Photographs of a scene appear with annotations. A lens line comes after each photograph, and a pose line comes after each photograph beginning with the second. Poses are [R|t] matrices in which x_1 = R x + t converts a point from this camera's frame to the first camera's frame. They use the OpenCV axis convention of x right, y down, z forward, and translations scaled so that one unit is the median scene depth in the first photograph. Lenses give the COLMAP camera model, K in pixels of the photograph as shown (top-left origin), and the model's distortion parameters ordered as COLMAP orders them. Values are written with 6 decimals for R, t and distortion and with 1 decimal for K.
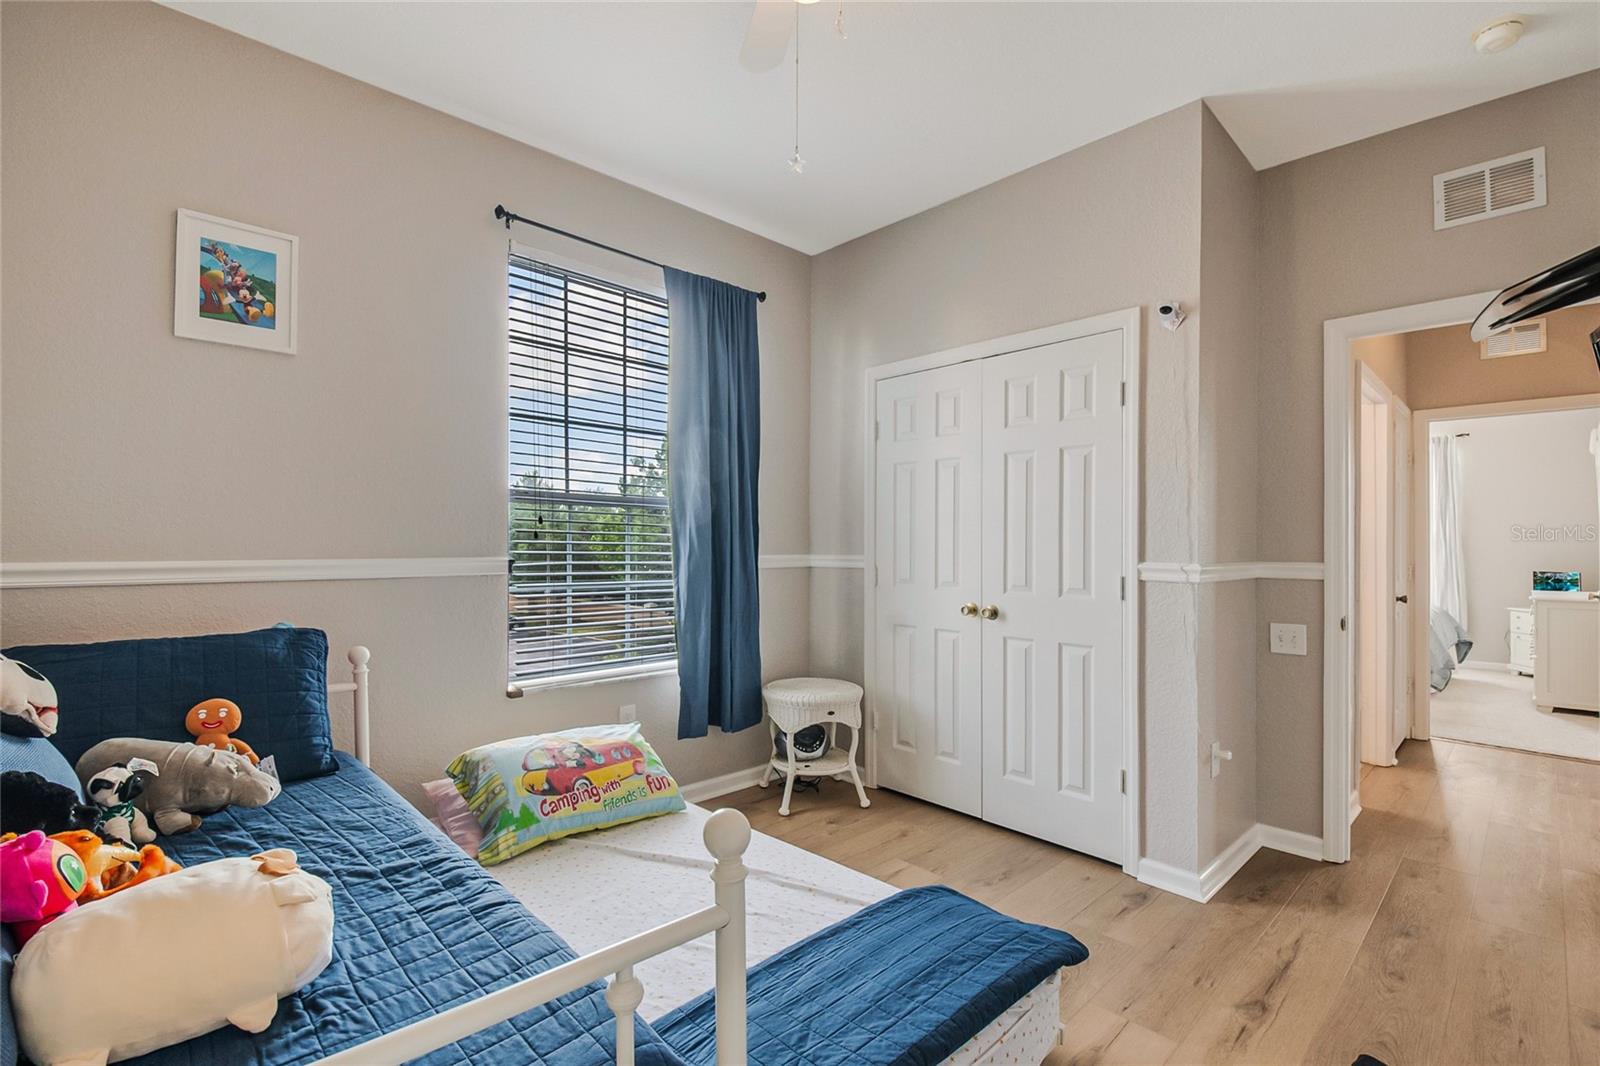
lens RADIAL K [[725.3, 0, 805.5], [0, 725.3, 552.3], [0, 0, 1]] dist [-0.001220, -0.000172]
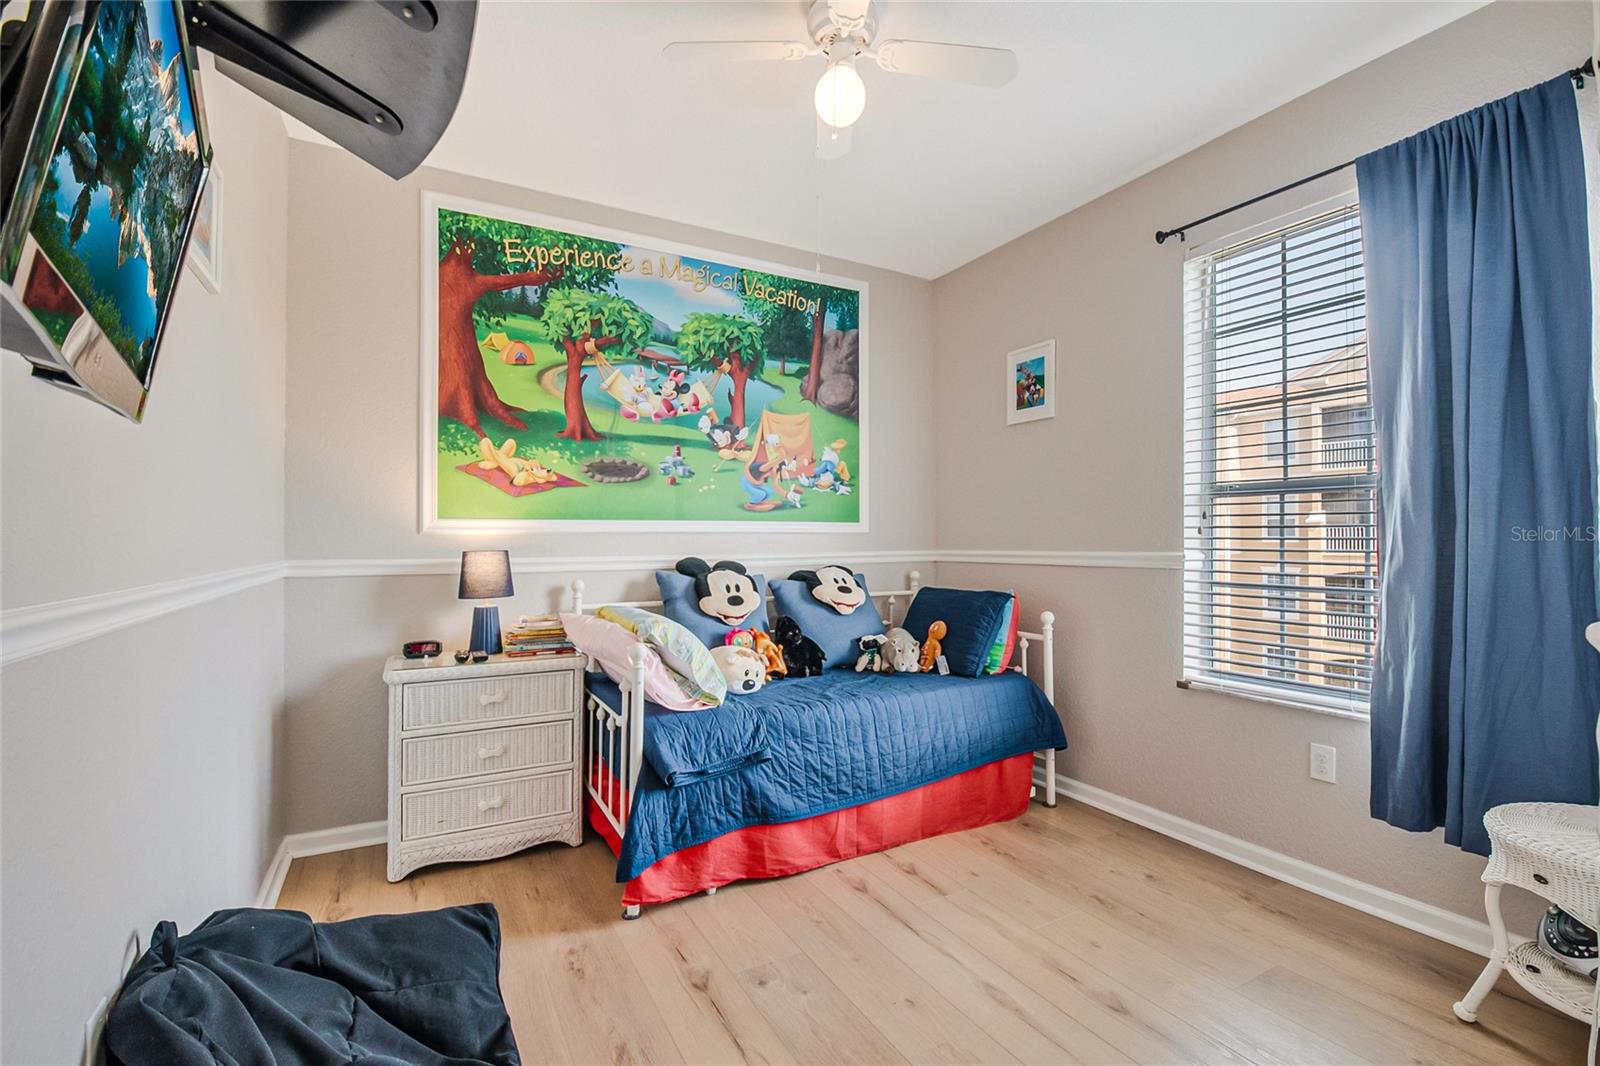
lens RADIAL K [[708.3, 0, 803.7], [0, 708.3, 535.4], [0, 0, 1]] dist [0.044762, -0.033170]
pose [[-0.251782, -0.007546, -0.967754, 0.657177], [-0.003720, 0.999970, -0.006830, -0.008698], [0.967777, 0.001880, -0.251803, 0.655901]]
